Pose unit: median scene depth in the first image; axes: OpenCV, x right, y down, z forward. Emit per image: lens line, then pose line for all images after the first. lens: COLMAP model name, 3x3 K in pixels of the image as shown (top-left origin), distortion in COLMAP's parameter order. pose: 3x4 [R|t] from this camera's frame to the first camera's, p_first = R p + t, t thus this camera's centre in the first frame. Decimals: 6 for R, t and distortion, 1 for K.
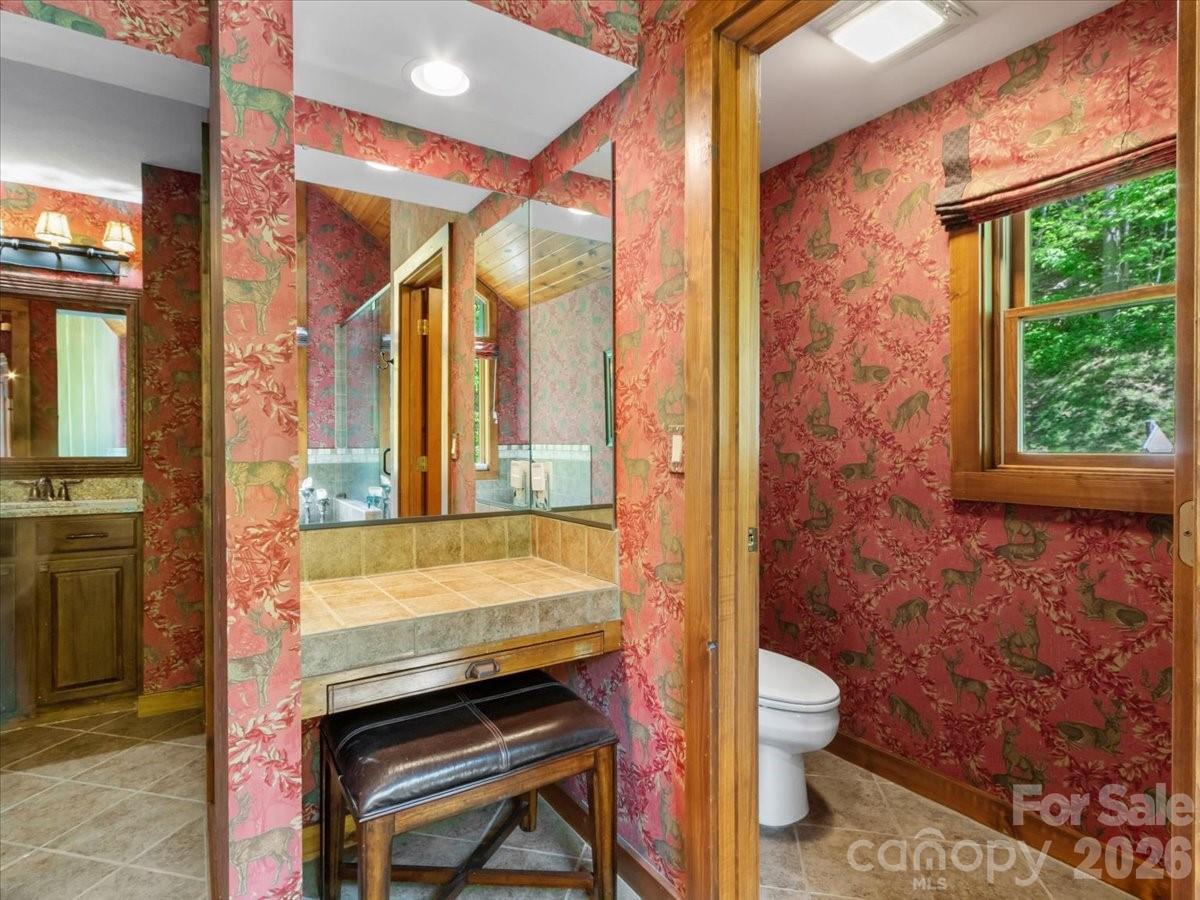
lens RADIAL K [[640.5, 0, 600.0], [0, 640.5, 450.0], [0, 0, 1]] dist [0.003266, 0.000439]
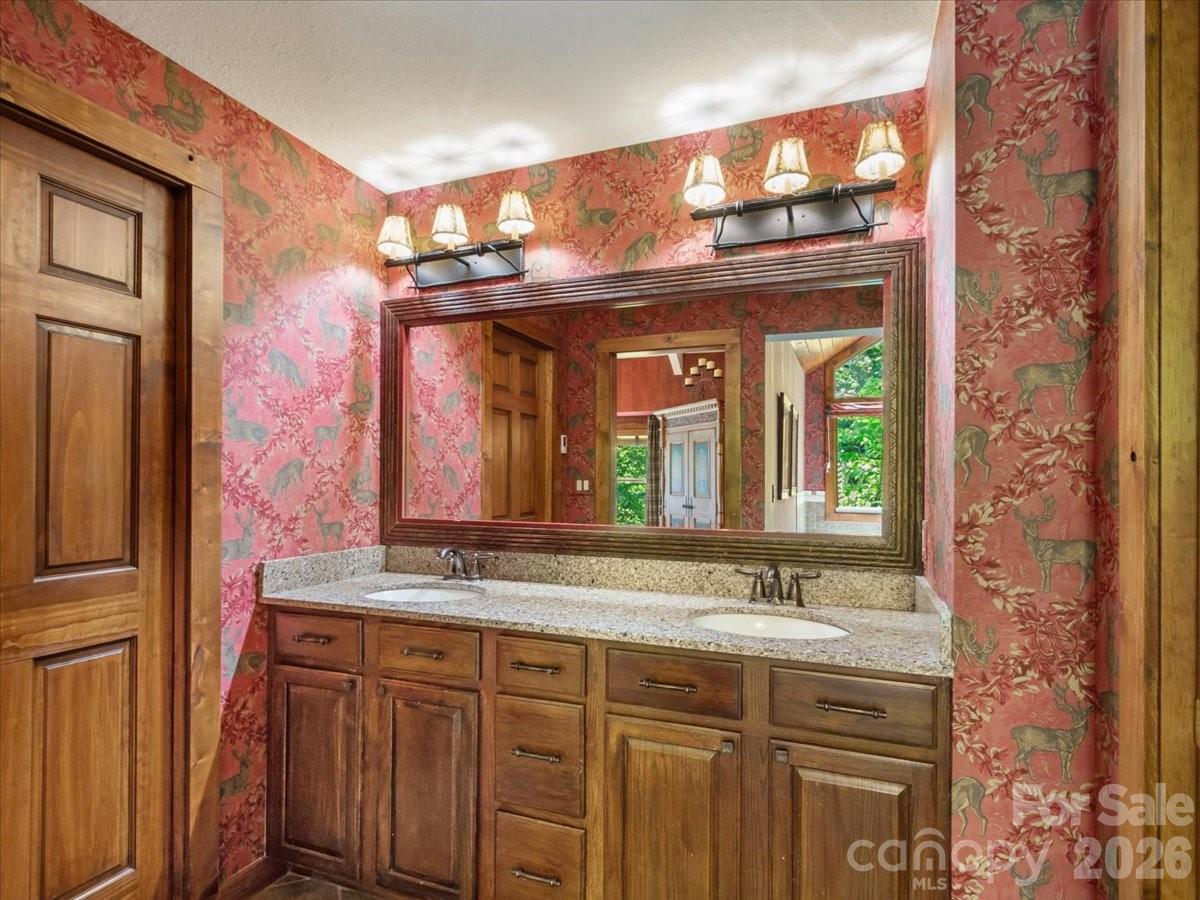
lens RADIAL K [[640.5, 0, 600.0], [0, 640.5, 450.0], [0, 0, 1]] dist [0.003266, 0.000439]
pose [[0.605811, -0.028074, -0.795113, -0.458394], [-0.015444, 0.998774, -0.047032, -0.038449], [0.795459, 0.040773, 0.604635, 0.475750]]
